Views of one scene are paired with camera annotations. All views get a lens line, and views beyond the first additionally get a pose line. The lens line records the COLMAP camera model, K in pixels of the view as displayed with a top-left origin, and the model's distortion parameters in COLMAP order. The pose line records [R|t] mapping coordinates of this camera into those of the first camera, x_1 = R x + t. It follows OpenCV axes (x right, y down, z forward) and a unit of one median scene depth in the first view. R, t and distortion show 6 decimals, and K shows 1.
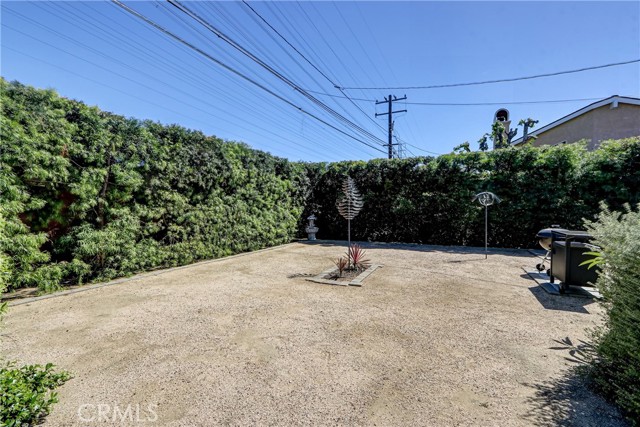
lens RADIAL K [[294.5, 0, 322.0], [0, 294.5, 209.3], [0, 0, 1]] dist [0.001259, -0.001044]
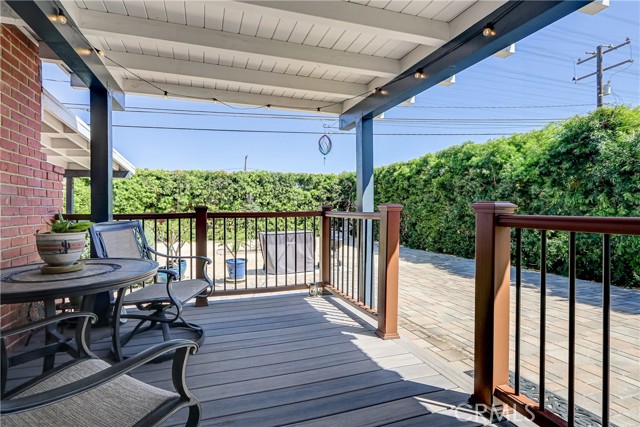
lens RADIAL K [[328.4, 0, 321.4], [0, 328.4, 207.0], [0, 0, 1]] dist [-0.002647, -0.000204]
pose [[0.730125, -0.002314, -0.683310, 1.593066], [0.002294, 0.999997, -0.000935, -0.033681], [0.683310, -0.000885, 0.730128, -0.115514]]
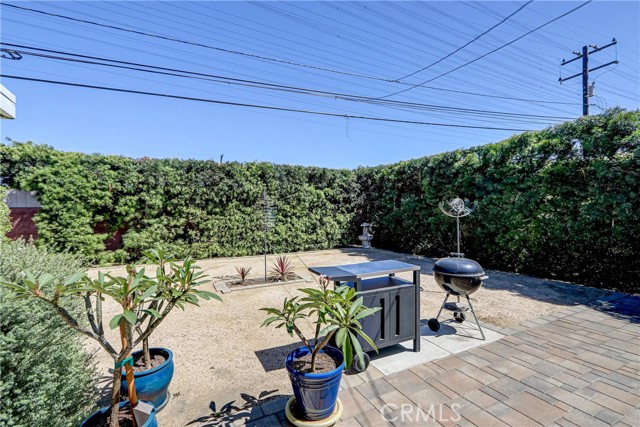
lens RADIAL K [[294.5, 0, 301.2], [0, 294.5, 213.9], [0, 0, 1]] dist [0.001259, -0.001044]
pose [[0.785301, 0.000818, -0.619114, 0.774845], [0.007580, 0.999911, 0.010936, -0.036703], [0.619068, -0.013281, 0.785225, 0.216810]]
